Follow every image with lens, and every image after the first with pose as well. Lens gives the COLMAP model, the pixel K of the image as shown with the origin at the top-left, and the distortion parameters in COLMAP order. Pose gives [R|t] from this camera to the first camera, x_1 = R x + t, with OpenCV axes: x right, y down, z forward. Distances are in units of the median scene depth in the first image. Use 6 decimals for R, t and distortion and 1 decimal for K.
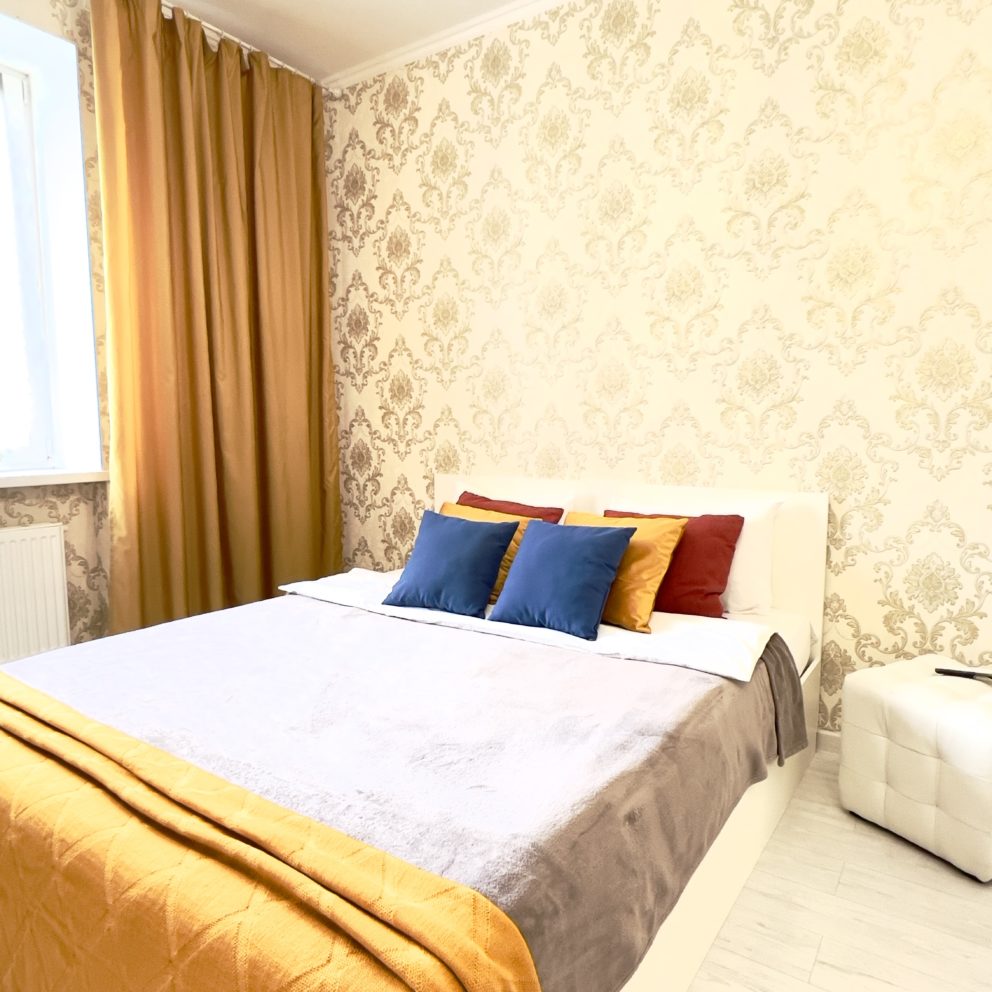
lens RADIAL K [[714.0, 0, 490.9], [0, 714.0, 498.4], [0, 0, 1]] dist [0.001683, 0.000602]
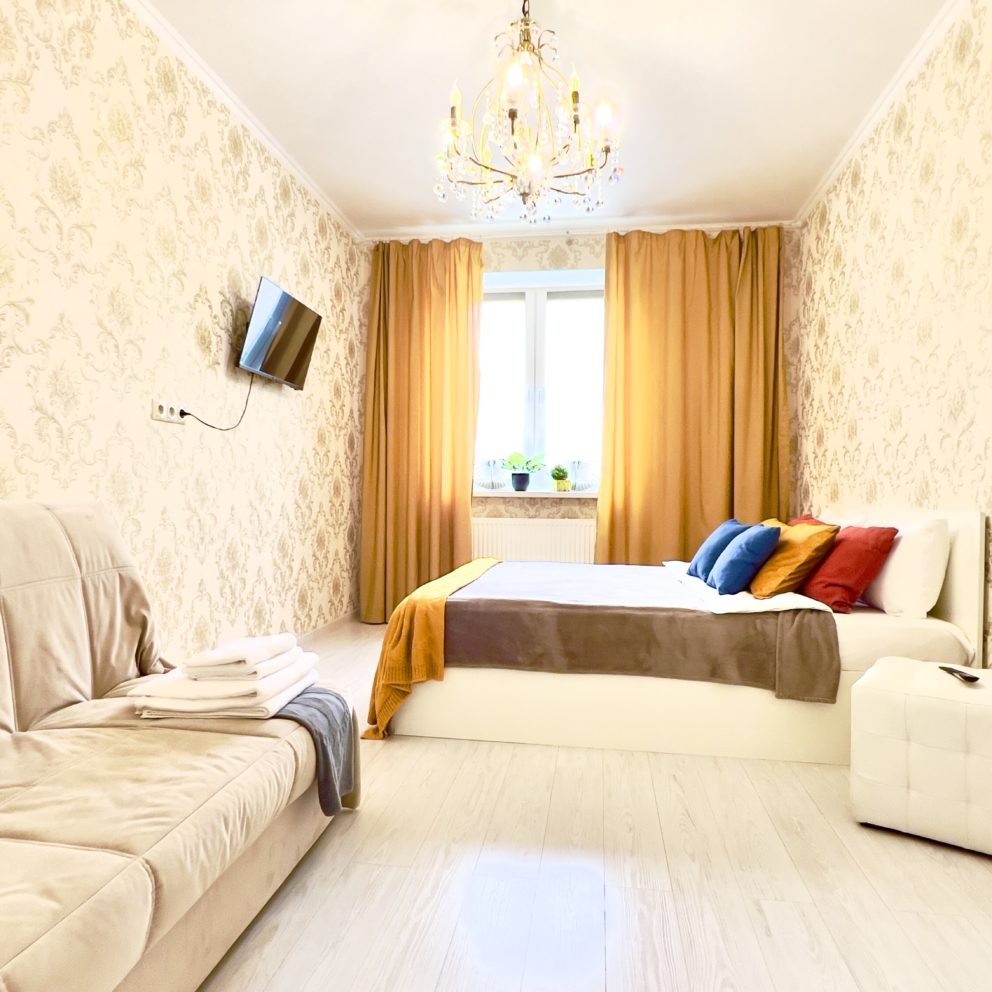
lens RADIAL K [[714.0, 0, 487.9], [0, 714.0, 500.2], [0, 0, 1]] dist [0.001683, 0.000602]
pose [[0.430622, 0.019003, -0.902332, 0.966933], [-0.106771, 0.993830, -0.030024, 0.073194], [0.896194, 0.109272, 0.429994, -0.072019]]
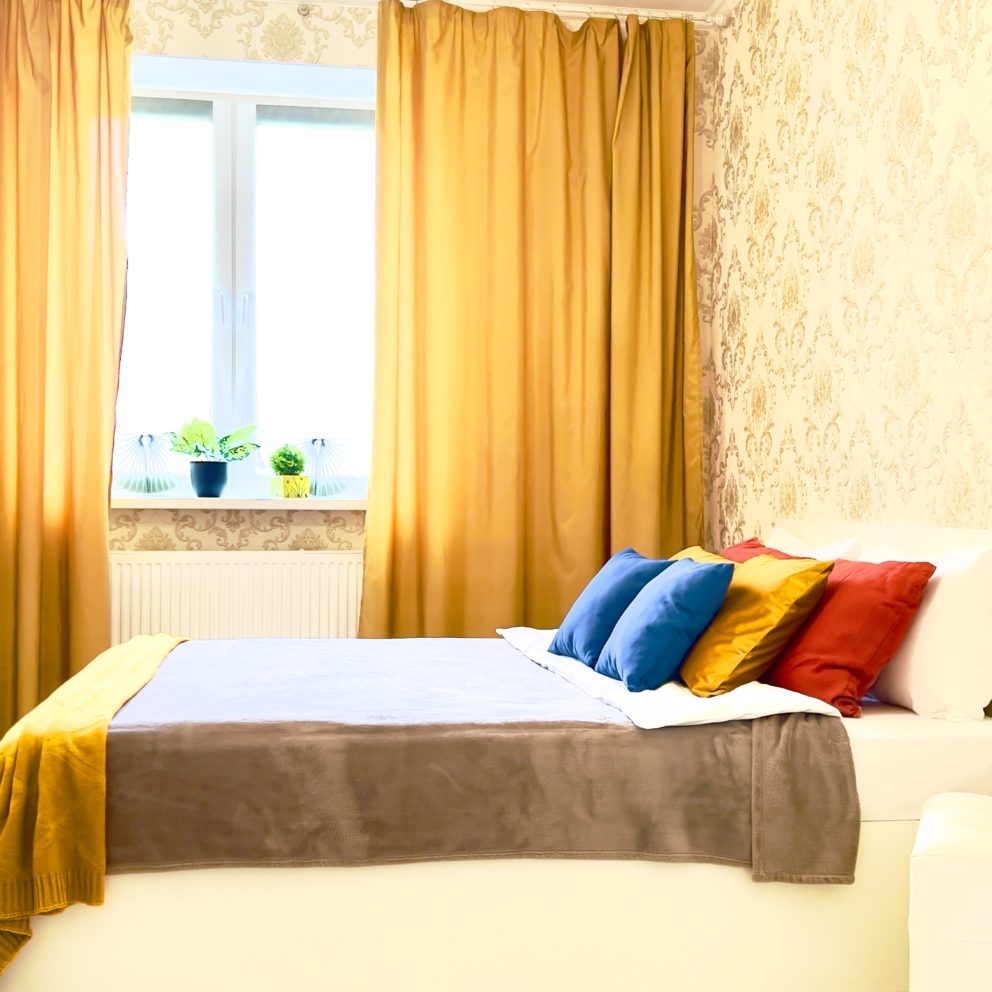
lens RADIAL K [[1338.7, 0, 488.2], [0, 1338.7, 494.9], [0, 0, 1]] dist [0.070451, 0.000000]
pose [[0.676390, 0.007412, -0.736506, 0.864837], [-0.087977, 0.993603, -0.070797, 0.074407], [0.731270, 0.112682, 0.672716, -0.117649]]
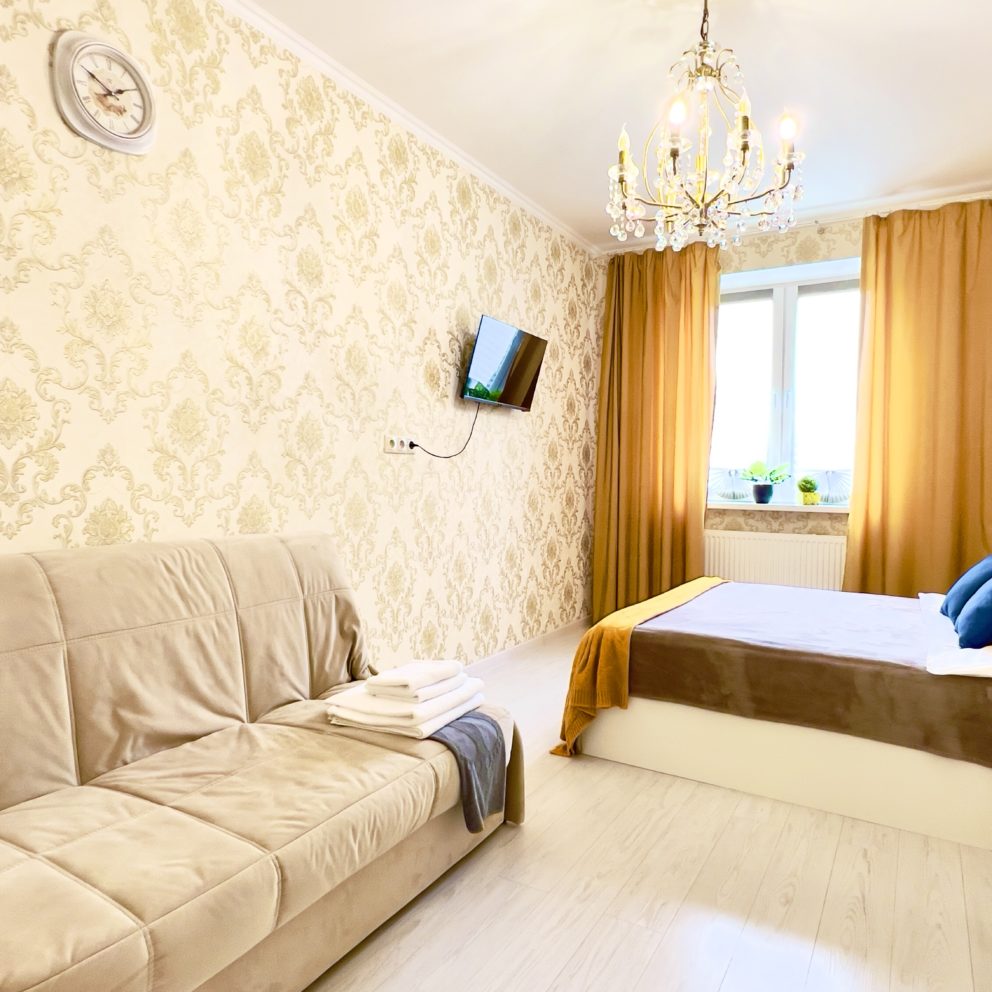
lens RADIAL K [[714.0, 0, 494.5], [0, 714.0, 500.3], [0, 0, 1]] dist [0.001683, 0.000602]
pose [[0.055382, 0.041217, -0.997614, 1.036941], [-0.117226, 0.992506, 0.034498, -0.010128], [0.991560, 0.115036, 0.059799, 0.051658]]
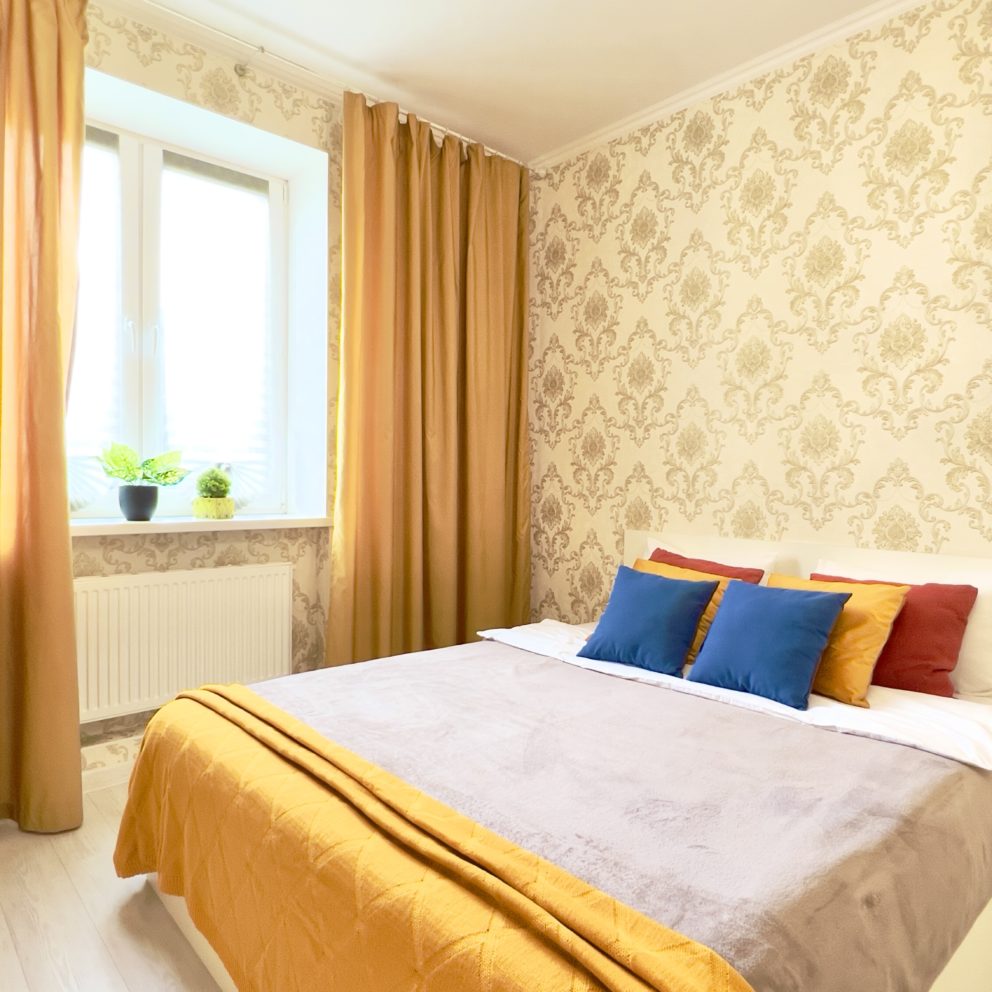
lens RADIAL K [[714.0, 0, 496.9], [0, 714.0, 499.3], [0, 0, 1]] dist [0.001683, 0.000602]
pose [[0.973786, 0.022711, -0.226329, -0.034188], [-0.039871, 0.996641, -0.071538, 0.002712], [0.223944, 0.078686, 0.971420, -0.027696]]
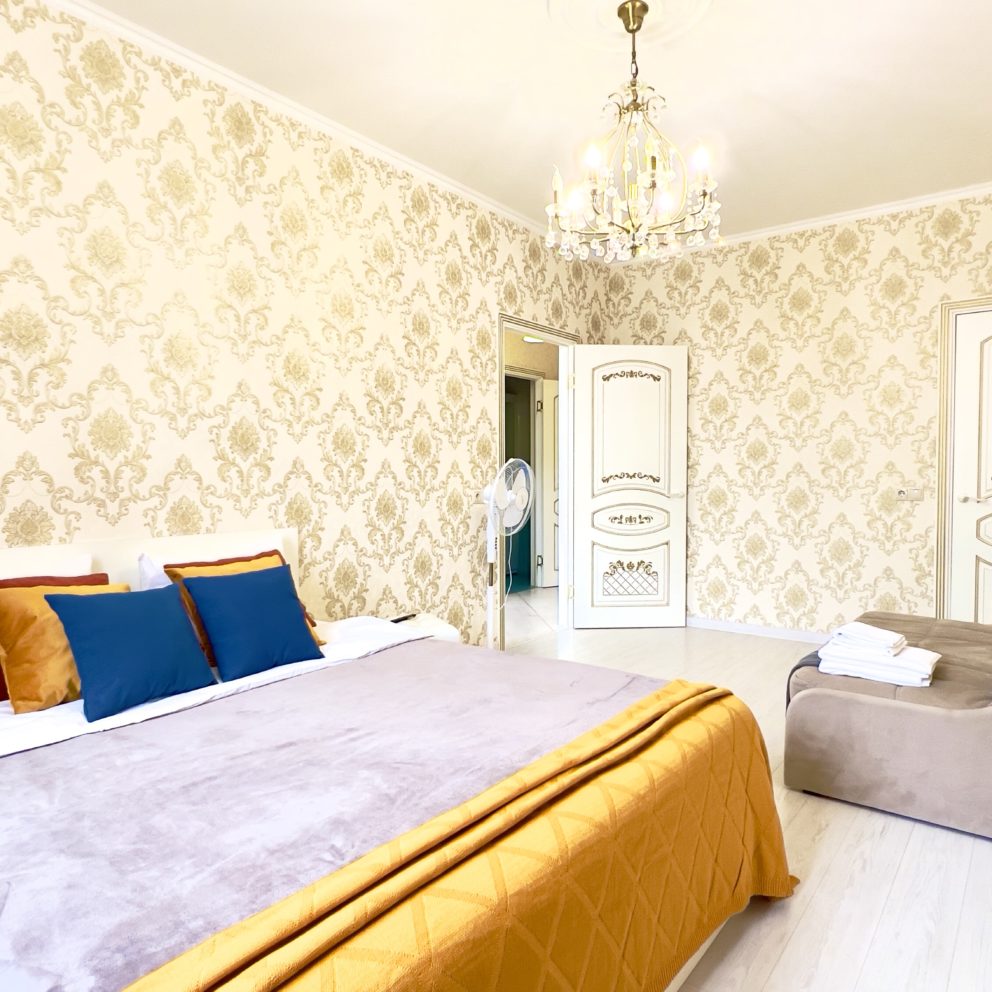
lens RADIAL K [[714.0, 0, 490.6], [0, 714.0, 505.2], [0, 0, 1]] dist [0.001683, 0.000602]
pose [[0.057037, -0.041546, 0.997507, -0.952775], [0.111353, 0.993165, 0.034998, -0.060952], [-0.992143, 0.109079, 0.061273, 0.592566]]
